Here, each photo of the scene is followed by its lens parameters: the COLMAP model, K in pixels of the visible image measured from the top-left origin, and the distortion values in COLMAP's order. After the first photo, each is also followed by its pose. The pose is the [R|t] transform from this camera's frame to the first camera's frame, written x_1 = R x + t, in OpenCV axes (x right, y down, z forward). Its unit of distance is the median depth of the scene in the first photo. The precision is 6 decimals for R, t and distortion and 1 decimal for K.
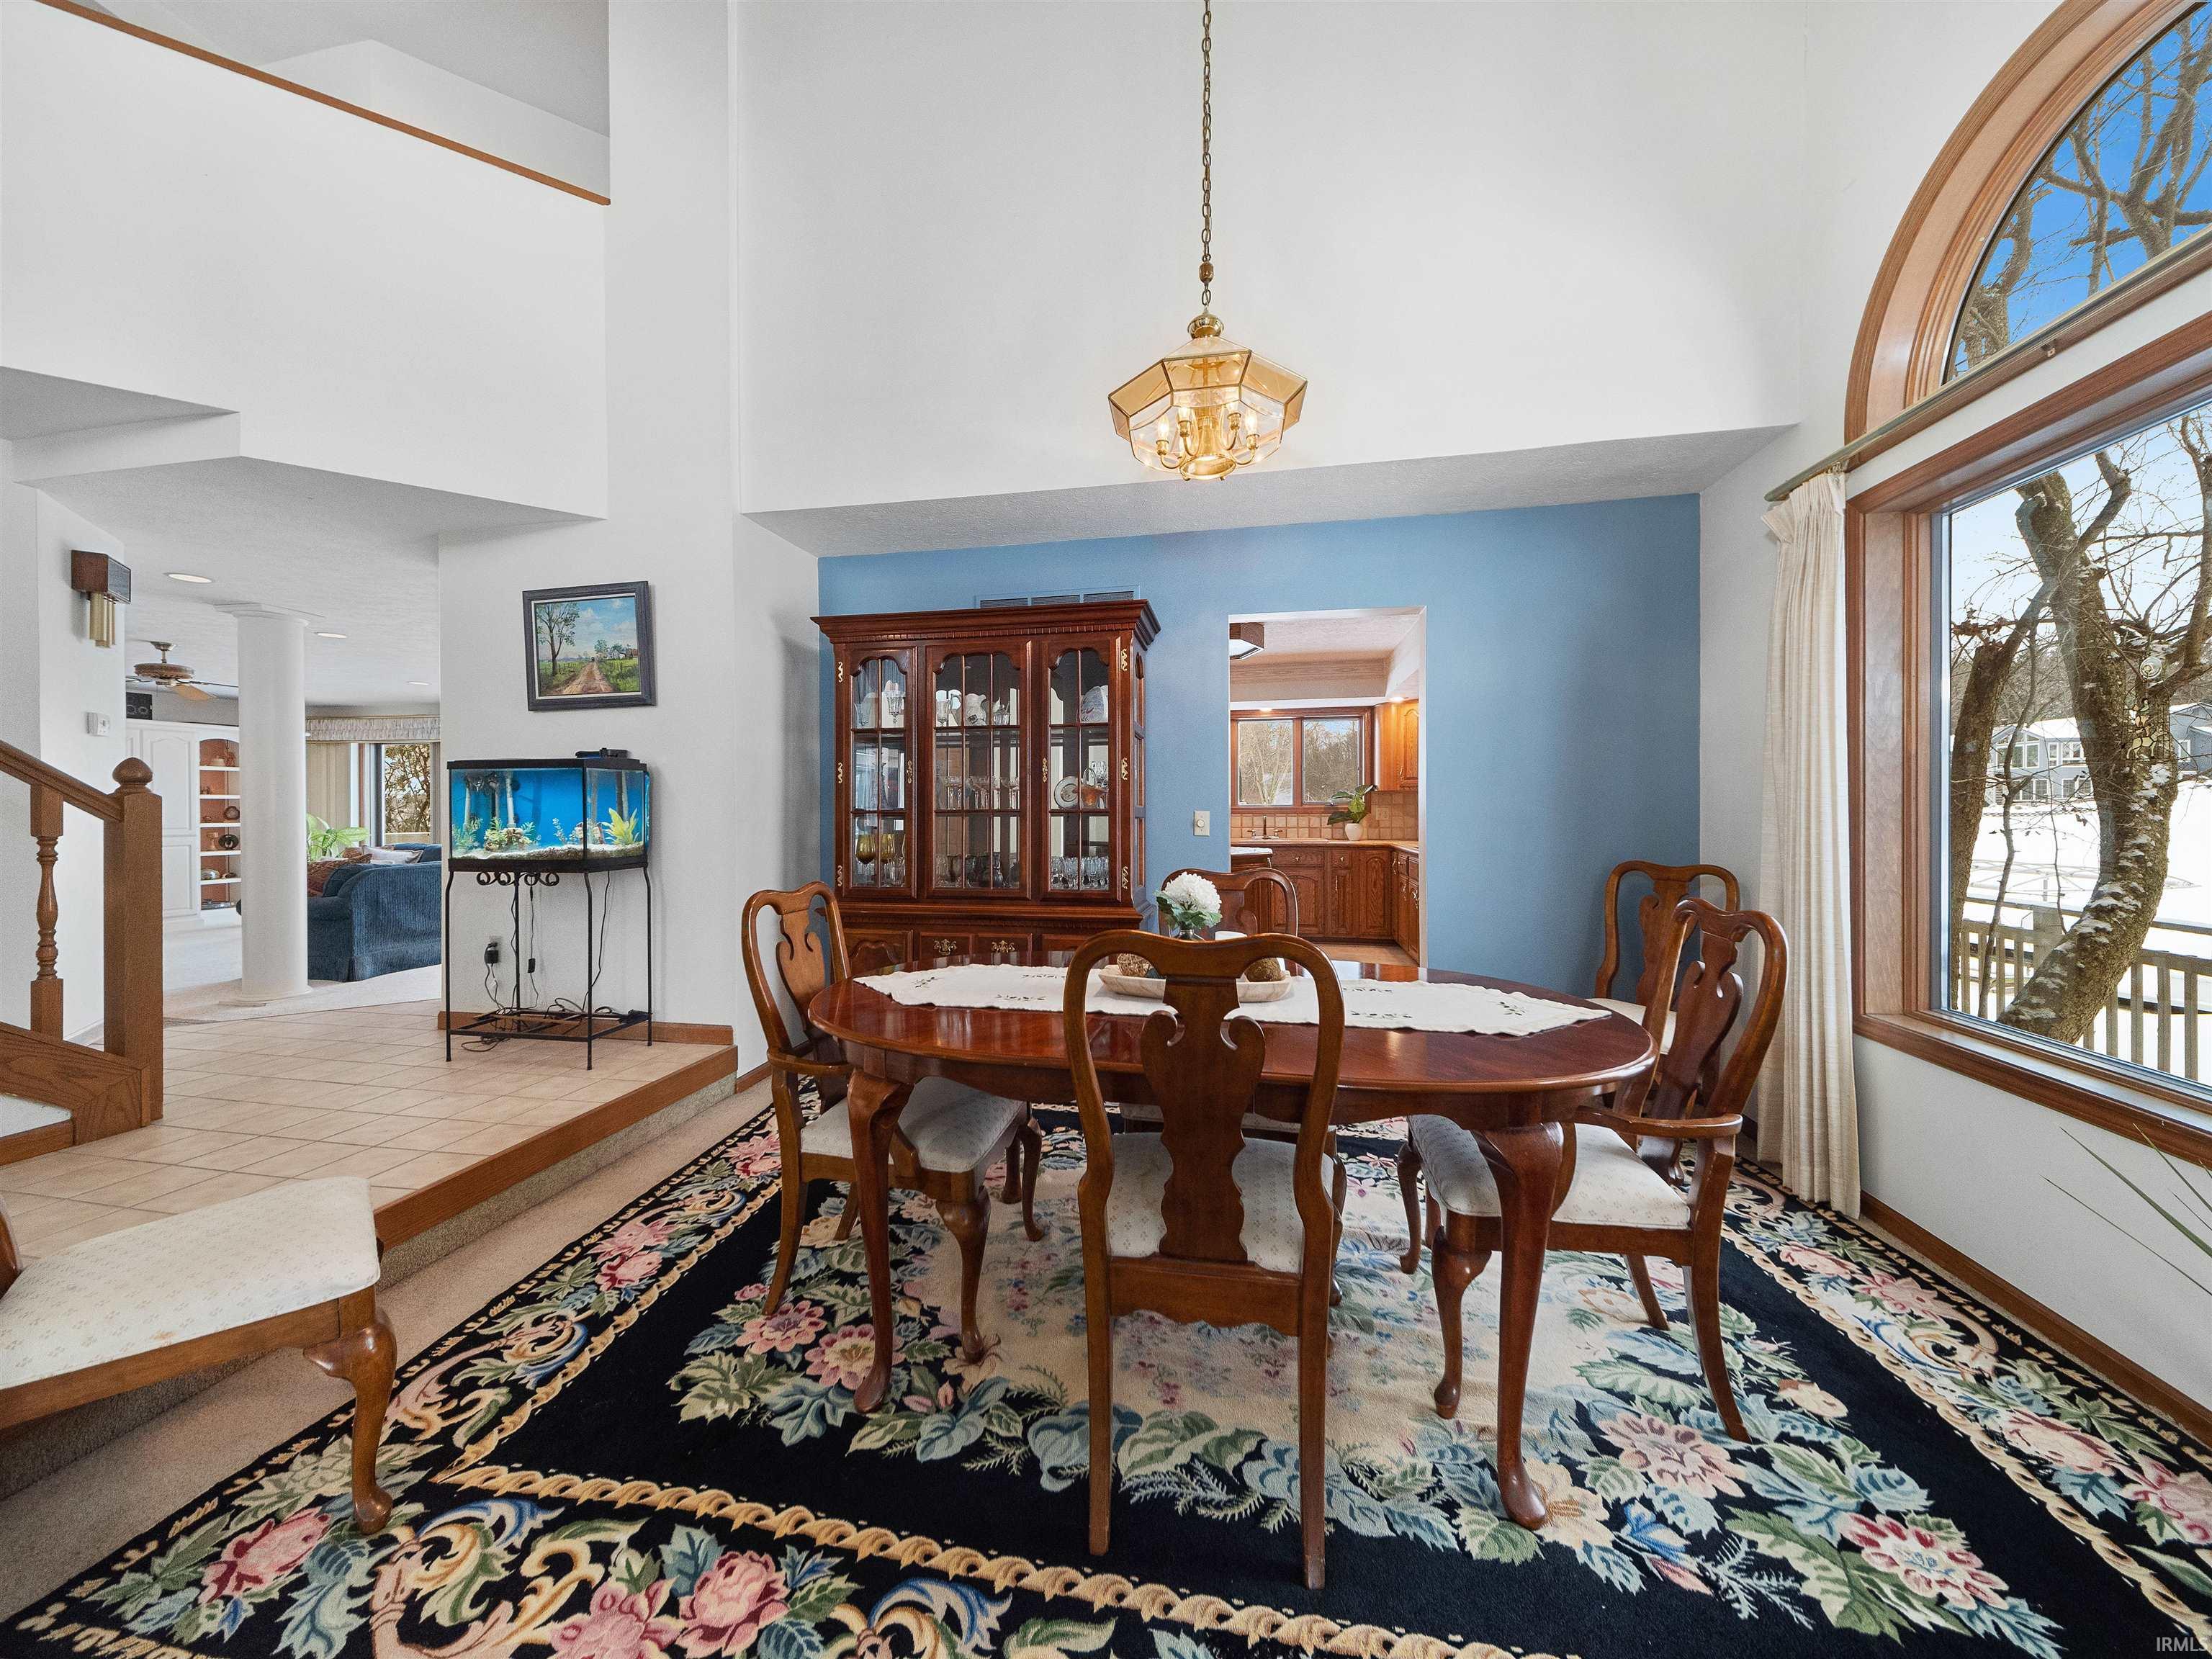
lens RADIAL K [[794.5, 0, 1110.6], [0, 794.5, 814.7], [0, 0, 1]] dist [0.000549, -0.000102]
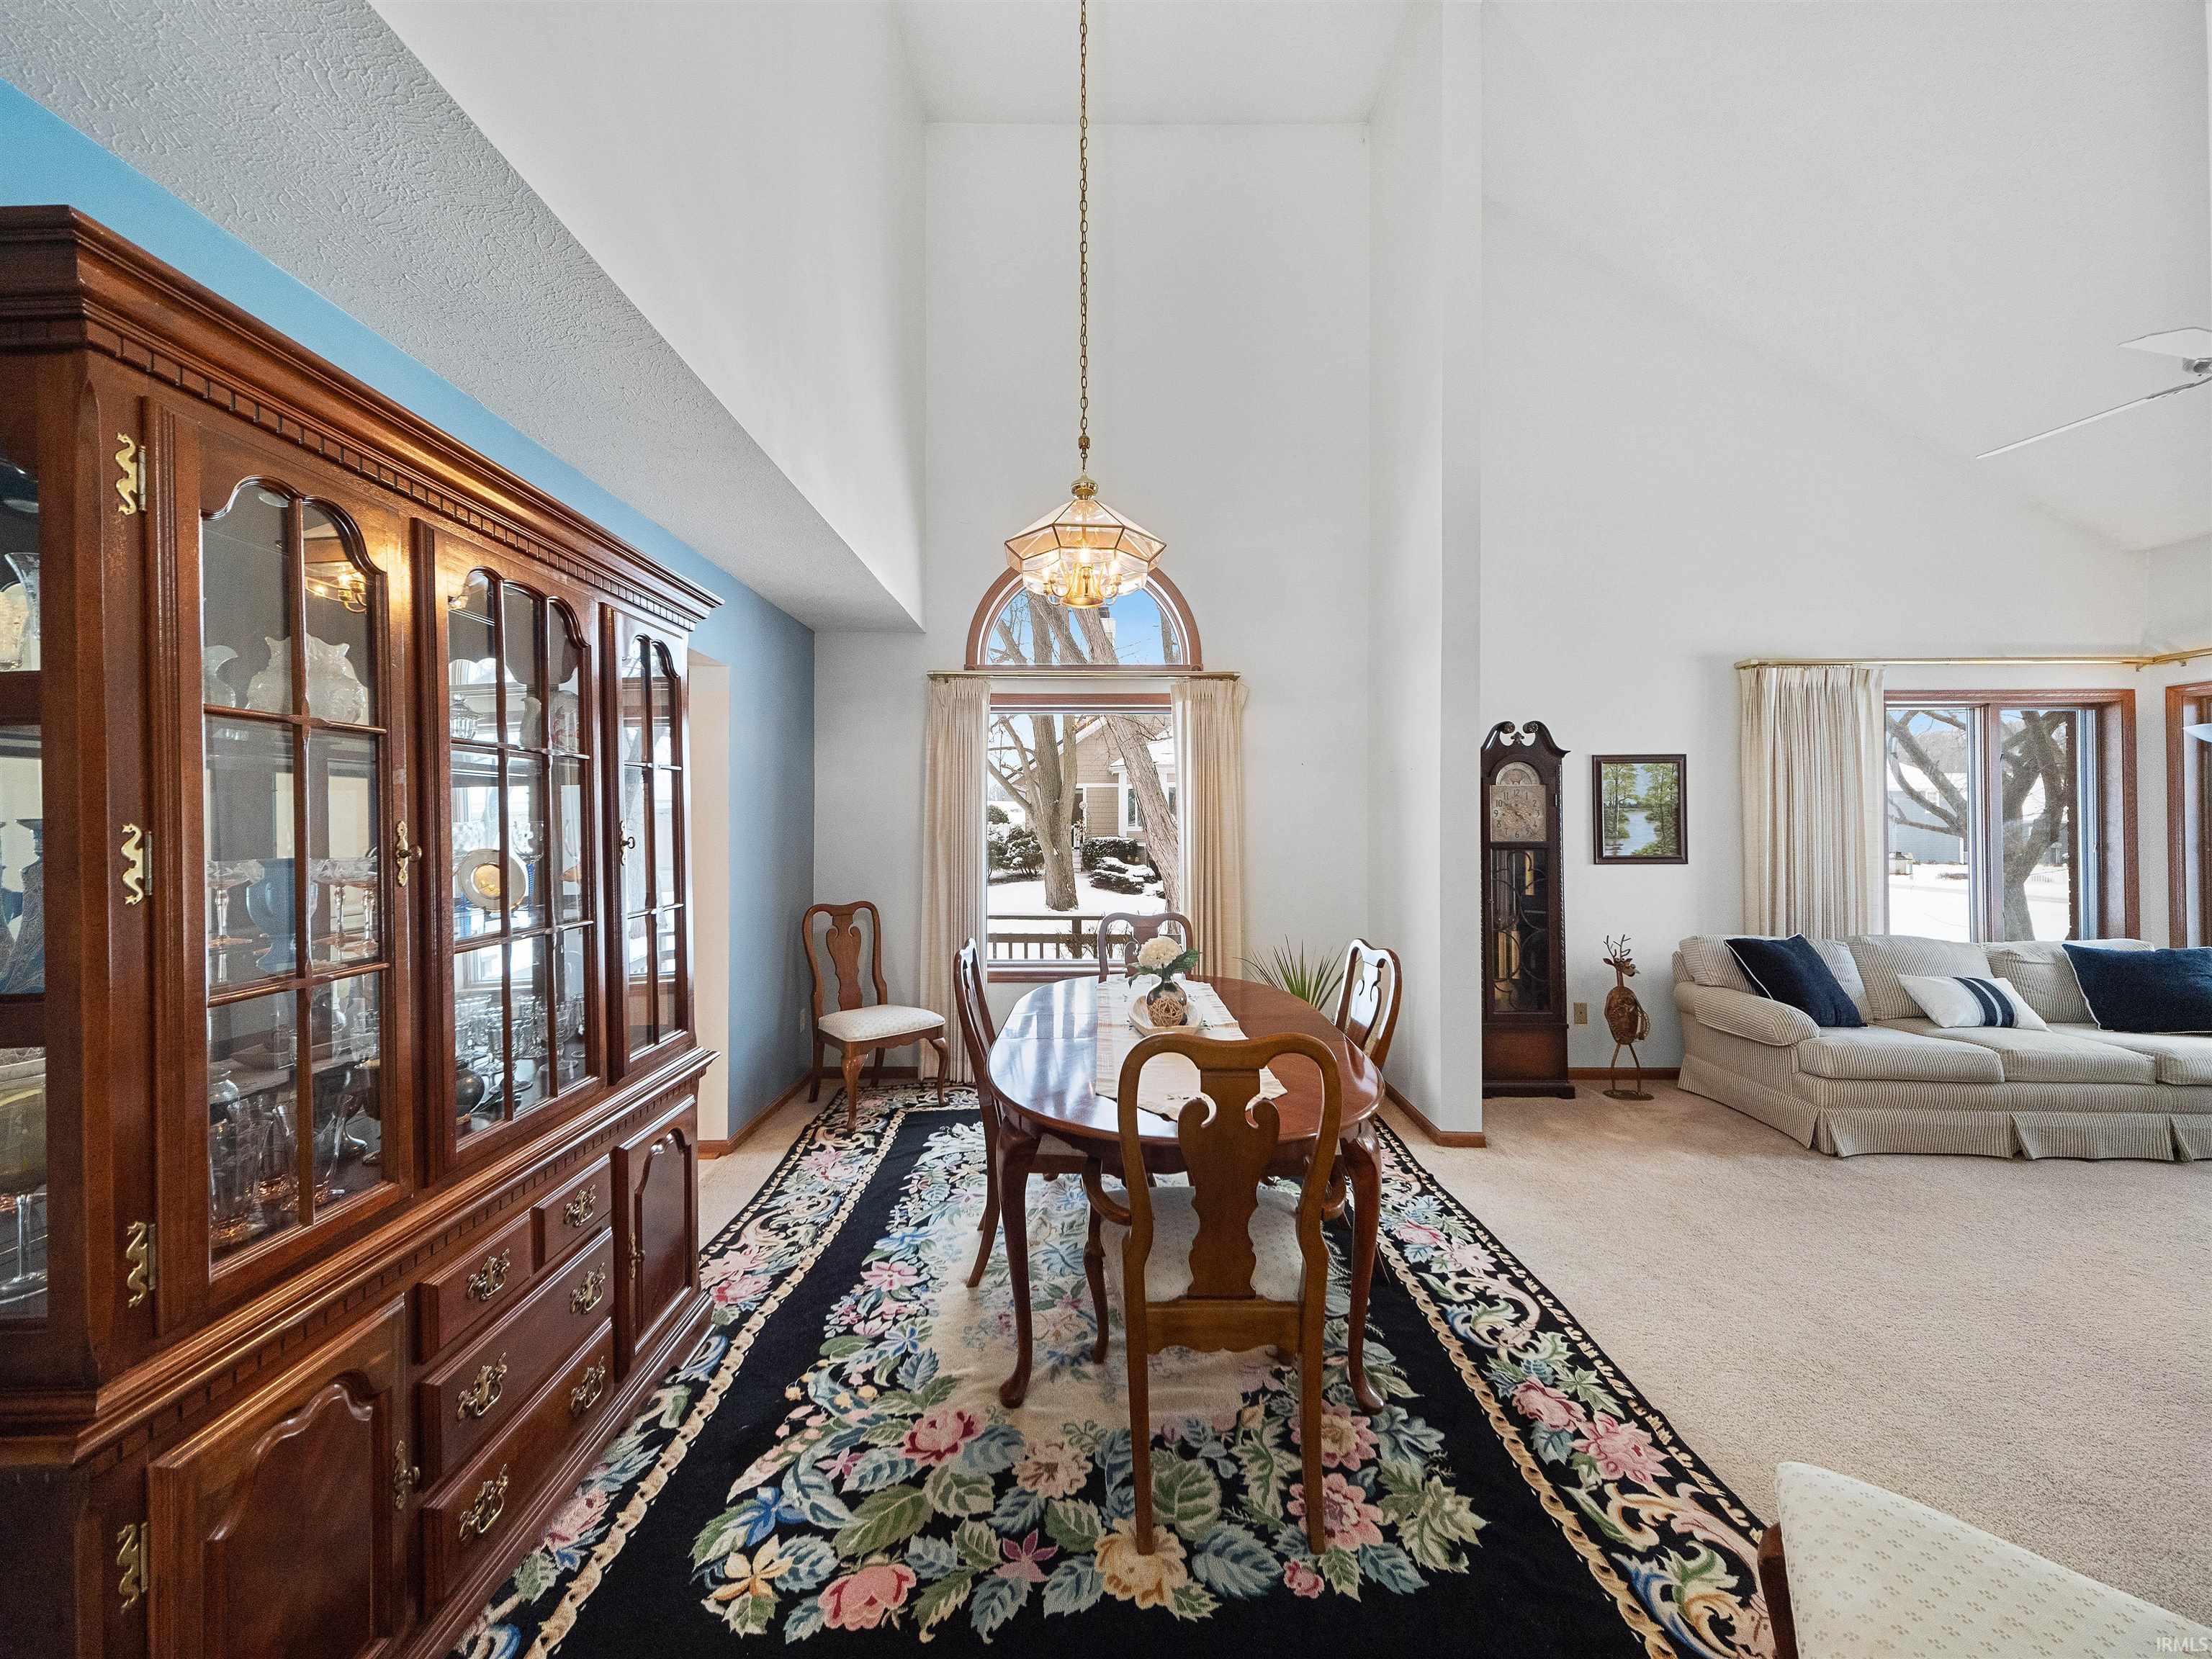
lens RADIAL K [[794.5, 0, 1109.7], [0, 794.5, 820.6], [0, 0, 1]] dist [0.000549, -0.000102]
pose [[-0.176353, 0.001921, 0.984325, -1.625330], [0.016036, 0.999871, 0.000922, -0.152754], [-0.984196, 0.015948, -0.176362, 1.834172]]
